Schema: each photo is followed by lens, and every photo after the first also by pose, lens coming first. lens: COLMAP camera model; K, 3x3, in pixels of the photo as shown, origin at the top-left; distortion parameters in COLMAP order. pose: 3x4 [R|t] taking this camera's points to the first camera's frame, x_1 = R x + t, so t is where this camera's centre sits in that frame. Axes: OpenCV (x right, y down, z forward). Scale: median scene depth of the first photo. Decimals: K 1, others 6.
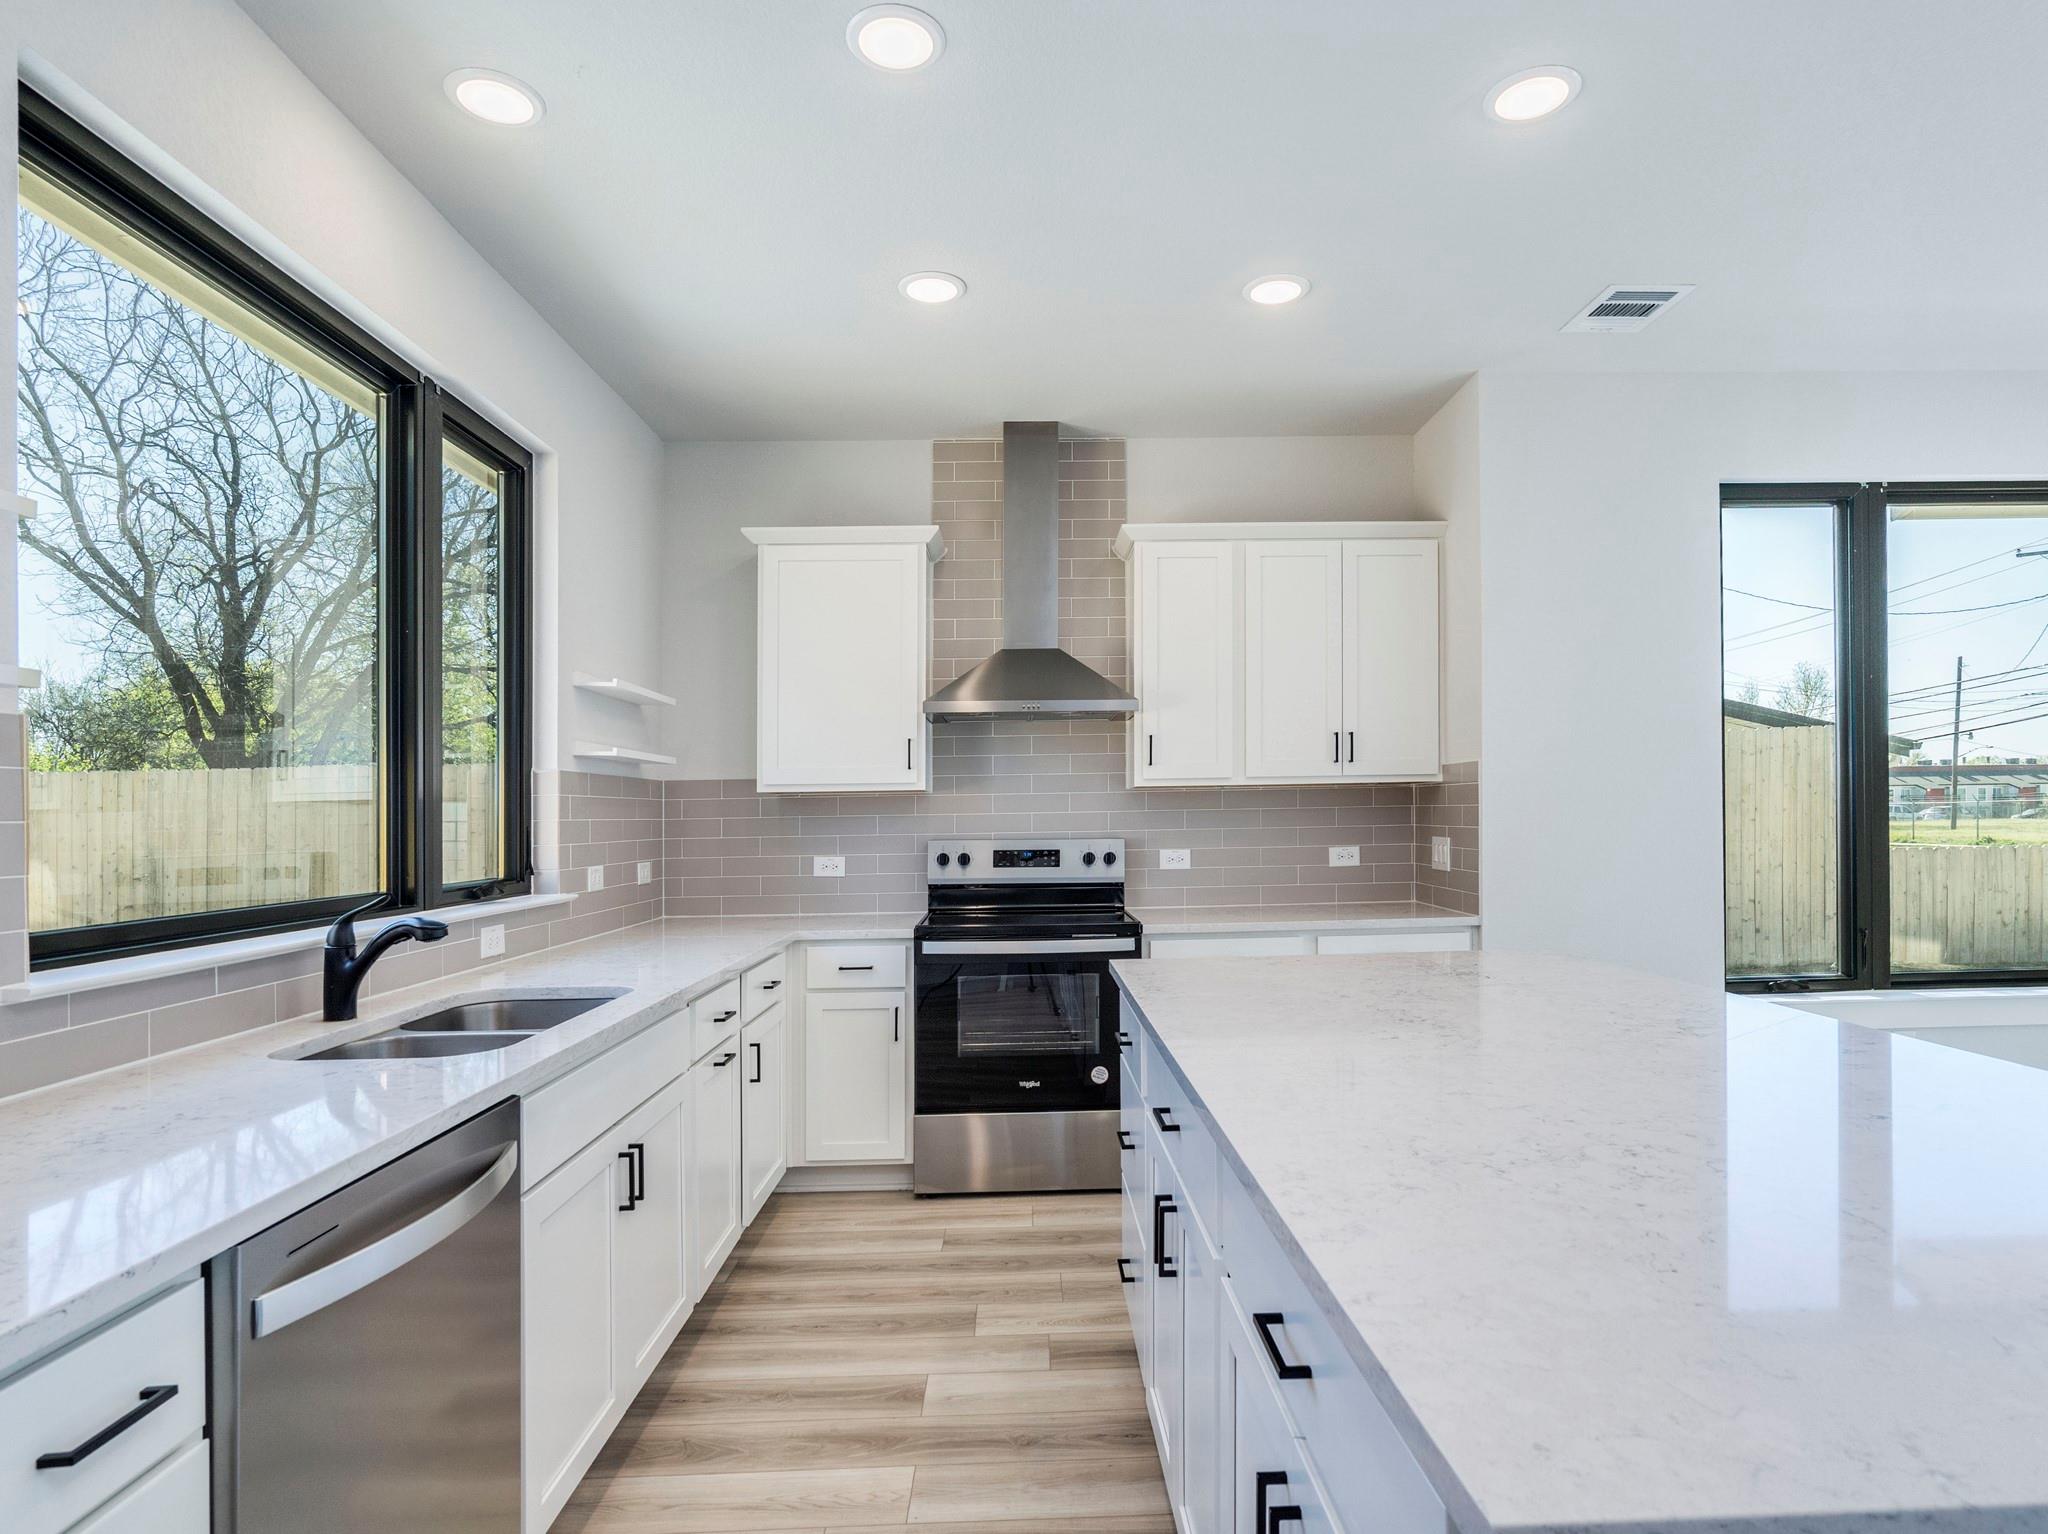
lens RADIAL K [[1148.0, 0, 1055.6], [0, 1148.0, 802.0], [0, 0, 1]] dist [0.004818, 0.000976]
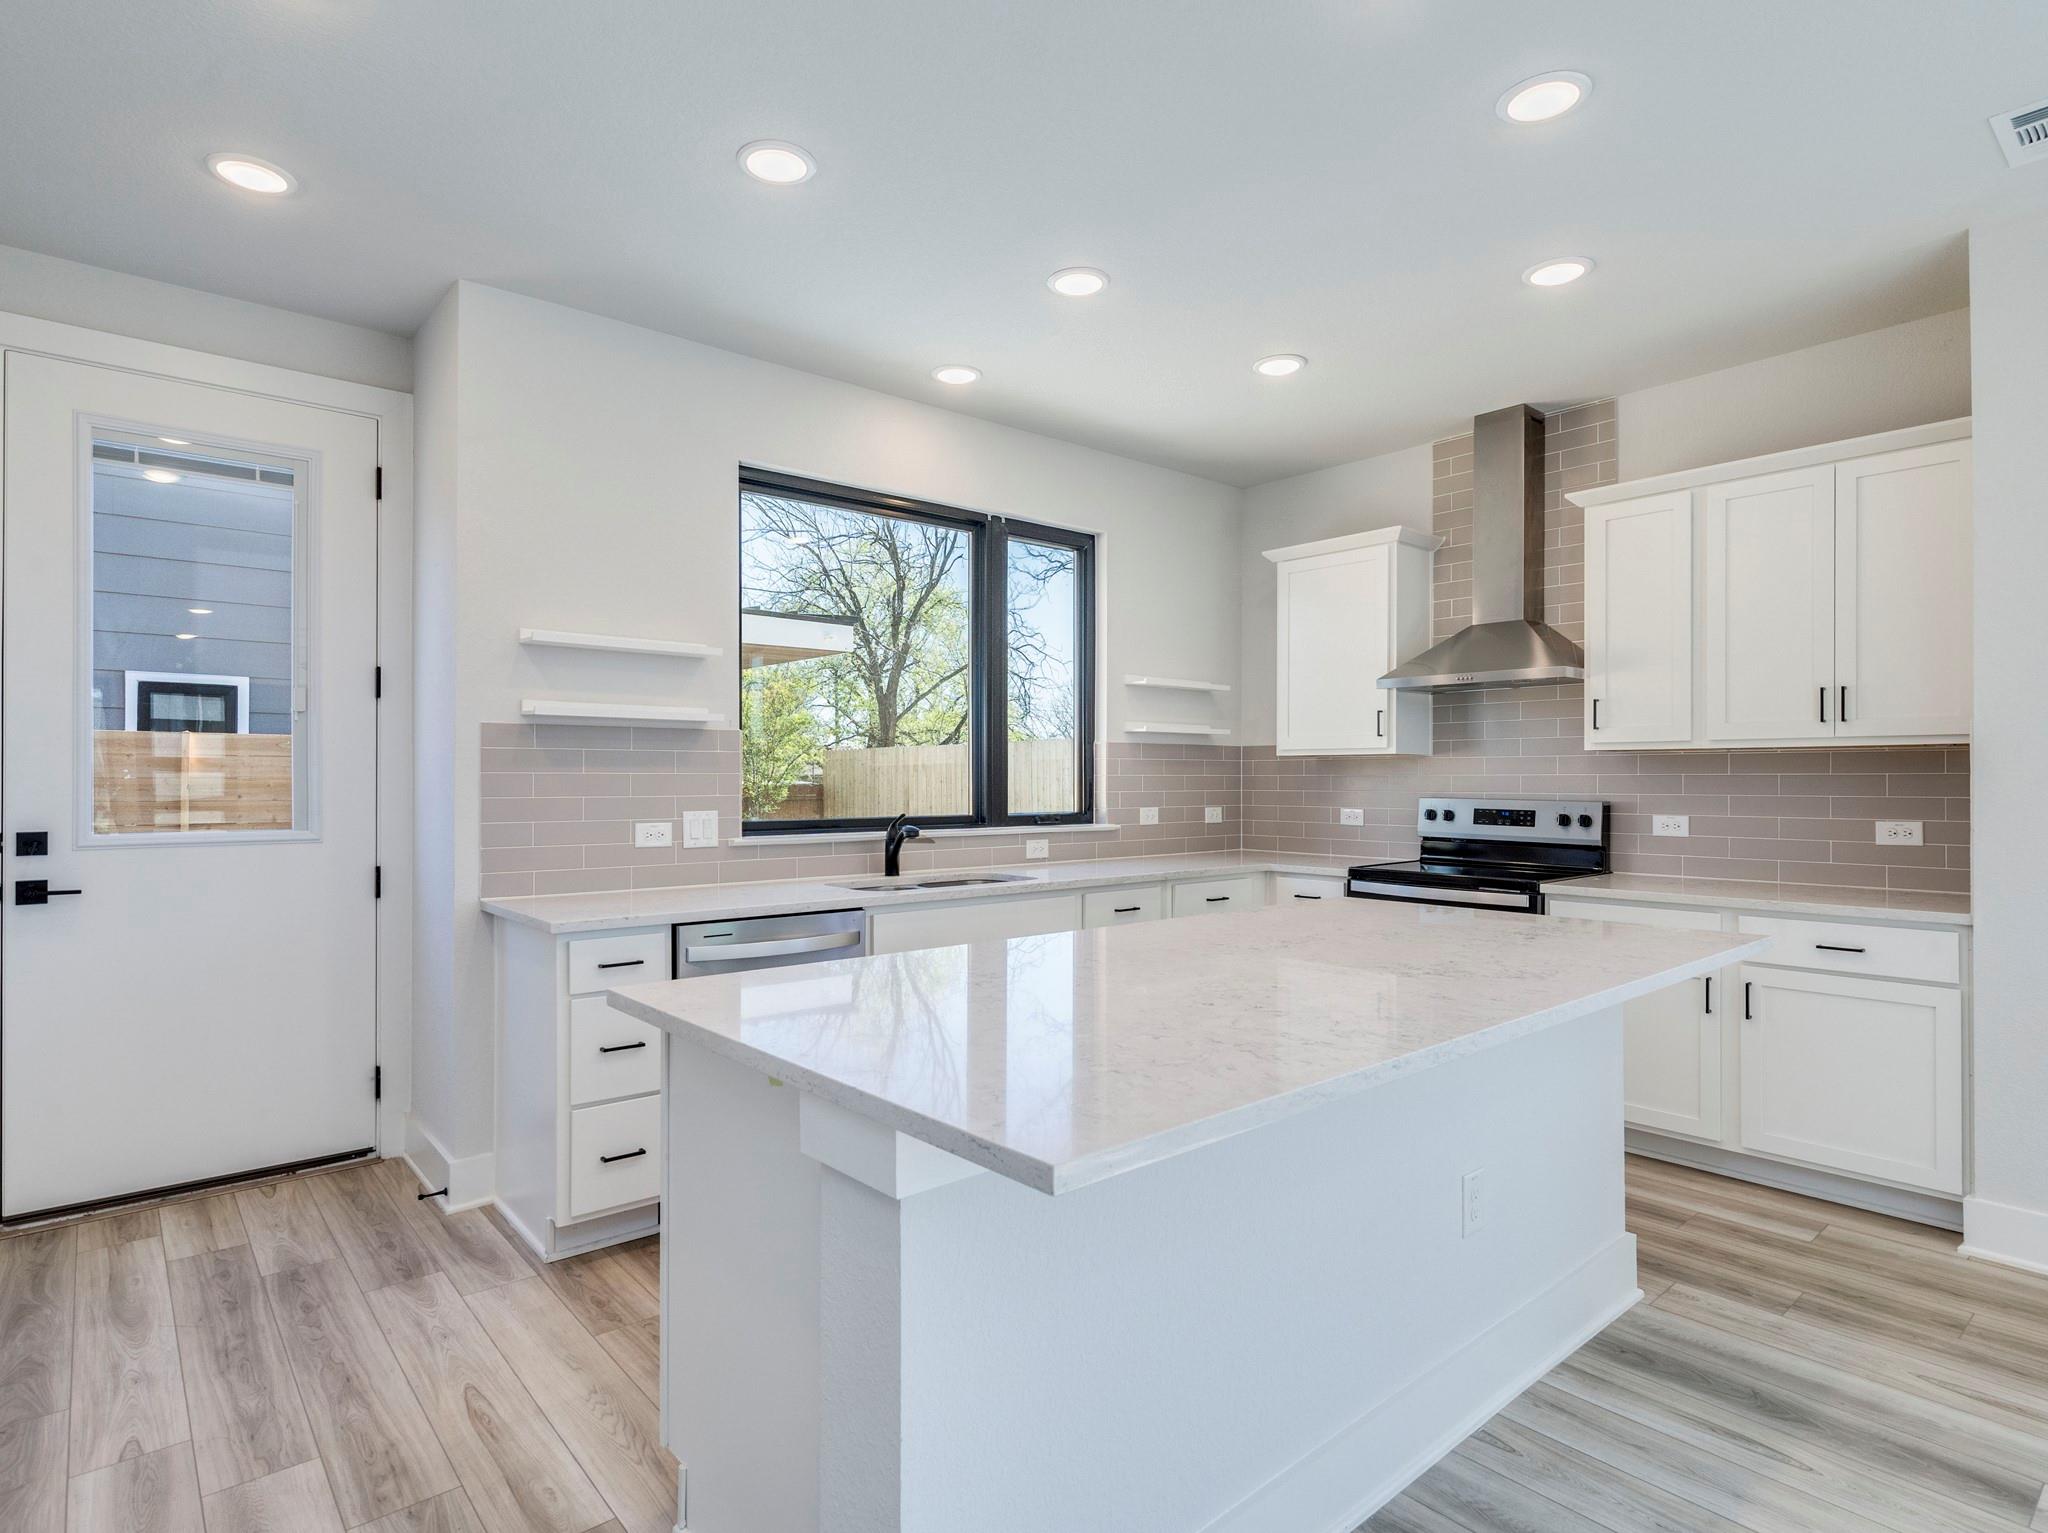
lens RADIAL K [[1065.1, 0, 1007.1], [0, 1065.1, 794.9], [0, 0, 1]] dist [-0.010969, 0.005999]
pose [[0.621825, 0.029820, -0.782588, 0.482782], [-0.001290, 0.999312, 0.037053, -0.008498], [0.783155, -0.022031, 0.621436, 0.018655]]
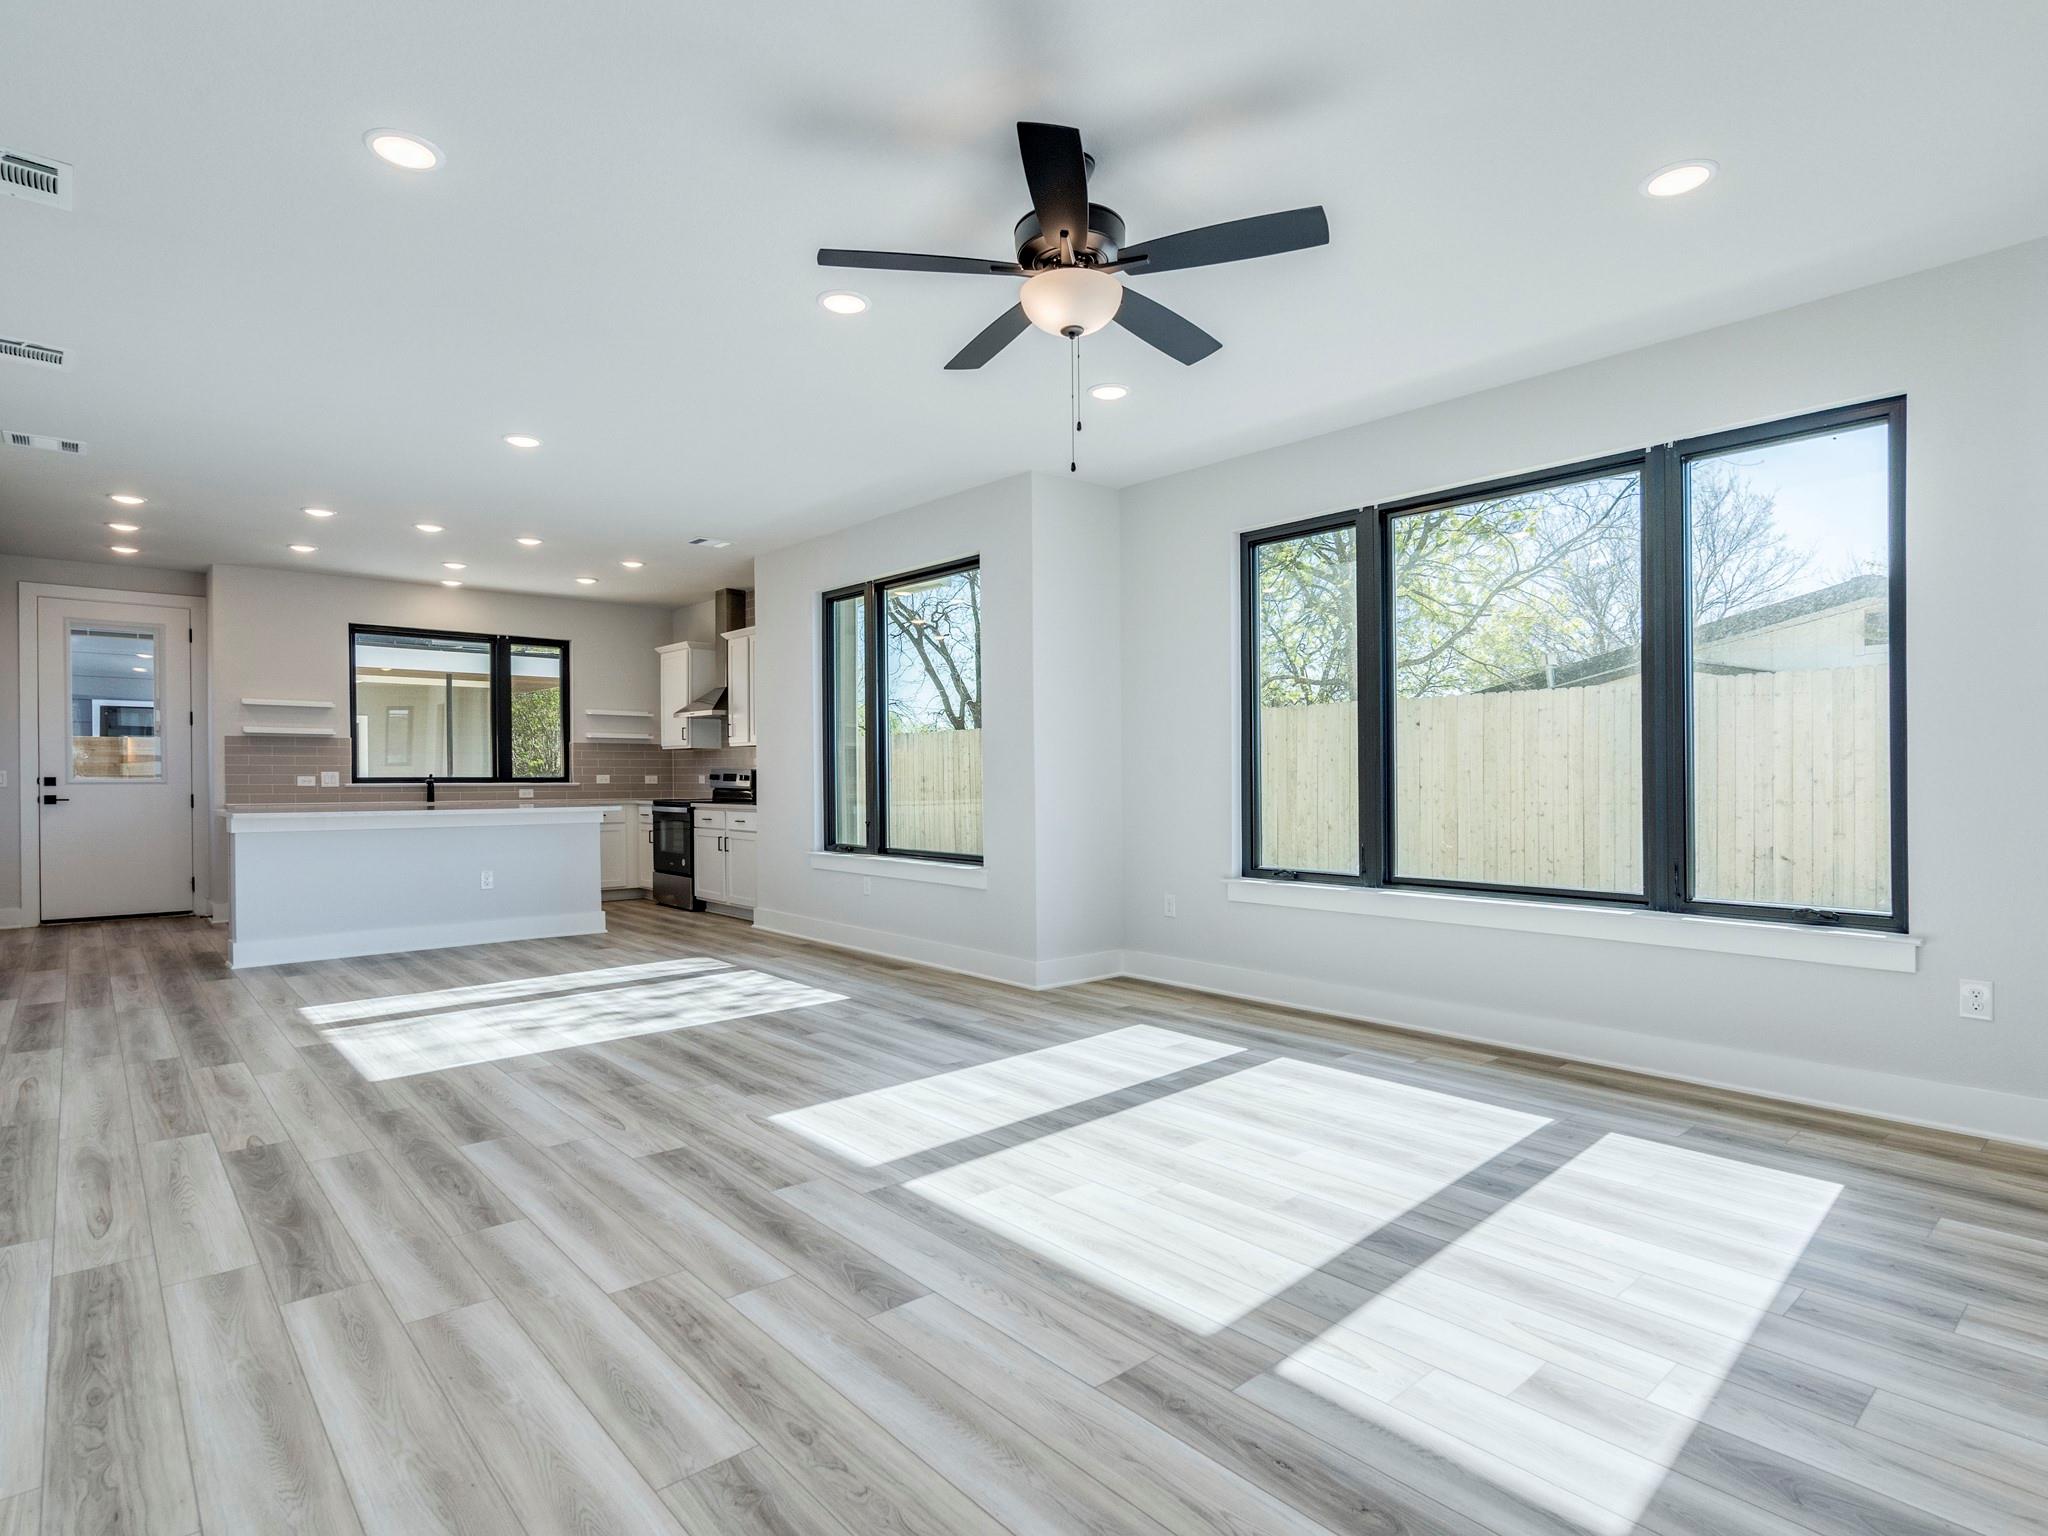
lens RADIAL K [[1065.1, 0, 1008.2], [0, 1065.1, 806.0], [0, 0, 1]] dist [-0.010969, 0.005999]
pose [[0.629400, 0.038627, -0.776121, 2.085724], [-0.000045, 0.998766, 0.049671, 0.000528], [0.777082, -0.031228, 0.628625, 0.086762]]
